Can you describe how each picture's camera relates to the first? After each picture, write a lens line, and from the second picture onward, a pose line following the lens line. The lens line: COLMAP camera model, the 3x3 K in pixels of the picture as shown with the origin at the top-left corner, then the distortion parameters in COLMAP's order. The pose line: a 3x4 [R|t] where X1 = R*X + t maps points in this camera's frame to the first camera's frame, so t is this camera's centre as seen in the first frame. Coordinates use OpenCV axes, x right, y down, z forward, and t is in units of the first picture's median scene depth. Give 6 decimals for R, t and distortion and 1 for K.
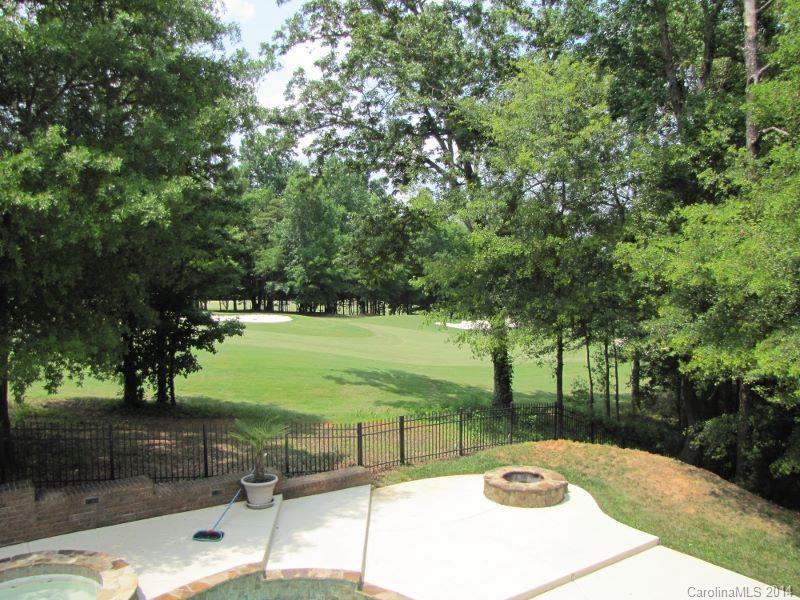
lens RADIAL K [[671.0, 0, 391.0], [0, 671.0, 287.2], [0, 0, 1]] dist [-0.200898, 0.186811]
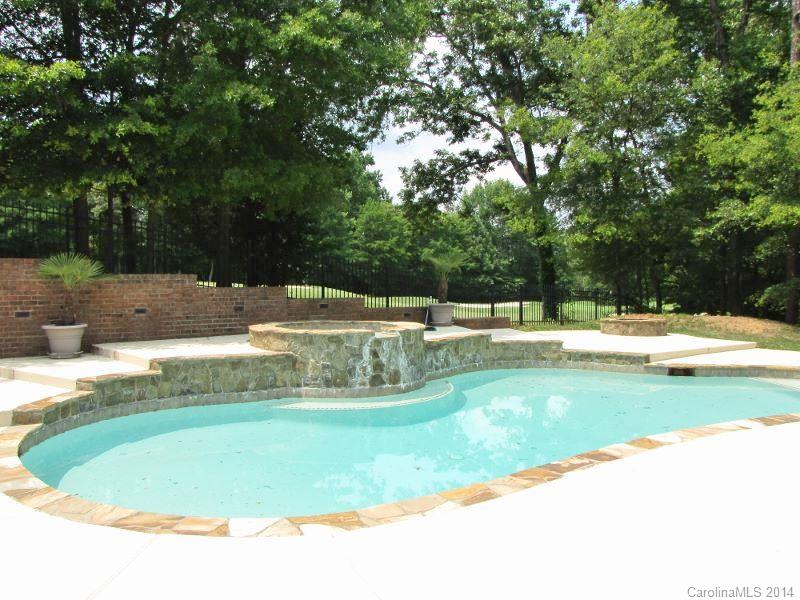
lens RADIAL K [[671.0, 0, 391.0], [0, 671.0, 287.2], [0, 0, 1]] dist [-0.200898, 0.186811]
pose [[0.998716, 0.001488, 0.050645, -0.355815], [-0.000566, 0.999834, -0.018203, 0.282298], [-0.050664, 0.018151, 0.998551, -0.236853]]
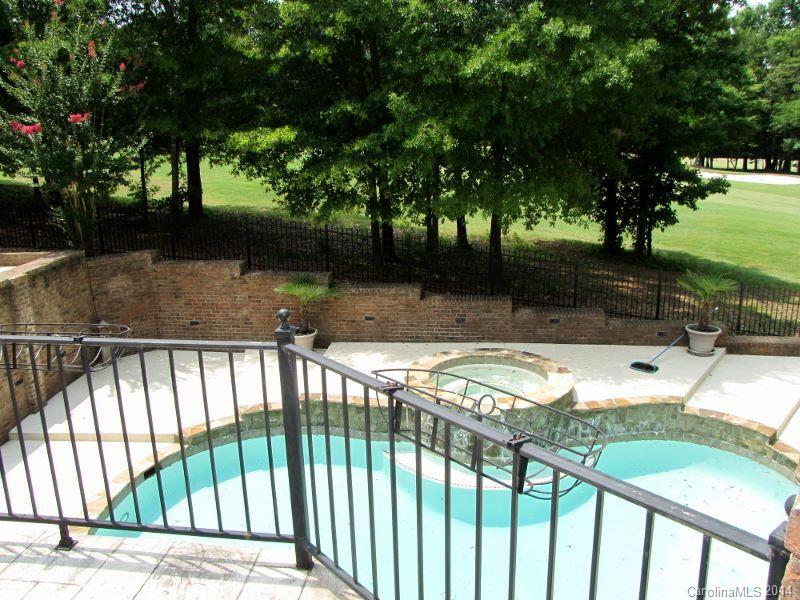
lens RADIAL K [[671.0, 0, 391.0], [0, 671.0, 287.2], [0, 0, 1]] dist [-0.200898, 0.186811]
pose [[0.739010, 0.152608, -0.656182, 0.100824], [-0.004816, 0.975178, 0.221372, -0.002740], [0.673677, -0.160436, 0.721401, -0.085551]]
